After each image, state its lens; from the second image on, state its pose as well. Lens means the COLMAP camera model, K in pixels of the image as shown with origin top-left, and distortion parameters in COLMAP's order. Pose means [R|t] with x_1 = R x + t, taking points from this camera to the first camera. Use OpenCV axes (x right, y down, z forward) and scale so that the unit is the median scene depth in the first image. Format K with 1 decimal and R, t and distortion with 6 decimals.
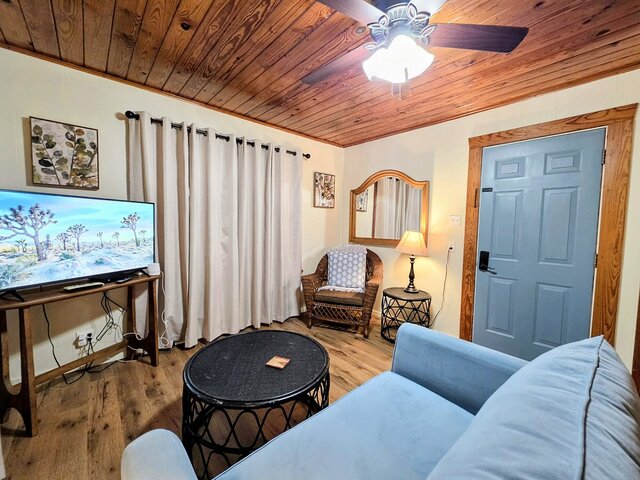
lens RADIAL K [[259.7, 0, 319.2], [0, 259.7, 239.1], [0, 0, 1]] dist [0.001095, -0.000077]
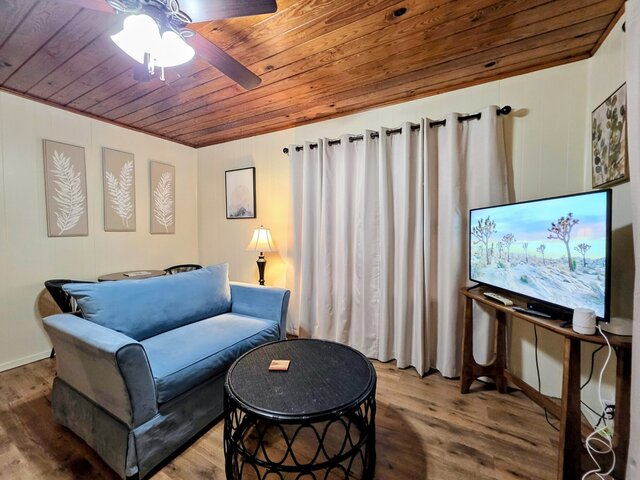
lens RADIAL K [[260.5, 0, 320.3], [0, 260.5, 239.1], [0, 0, 1]] dist [0.001872, 0.000013]
pose [[-0.941089, -0.019480, -0.337597, 0.025335], [-0.045829, 0.996476, 0.070255, -0.049123], [0.335038, 0.081588, -0.938665, 1.142266]]
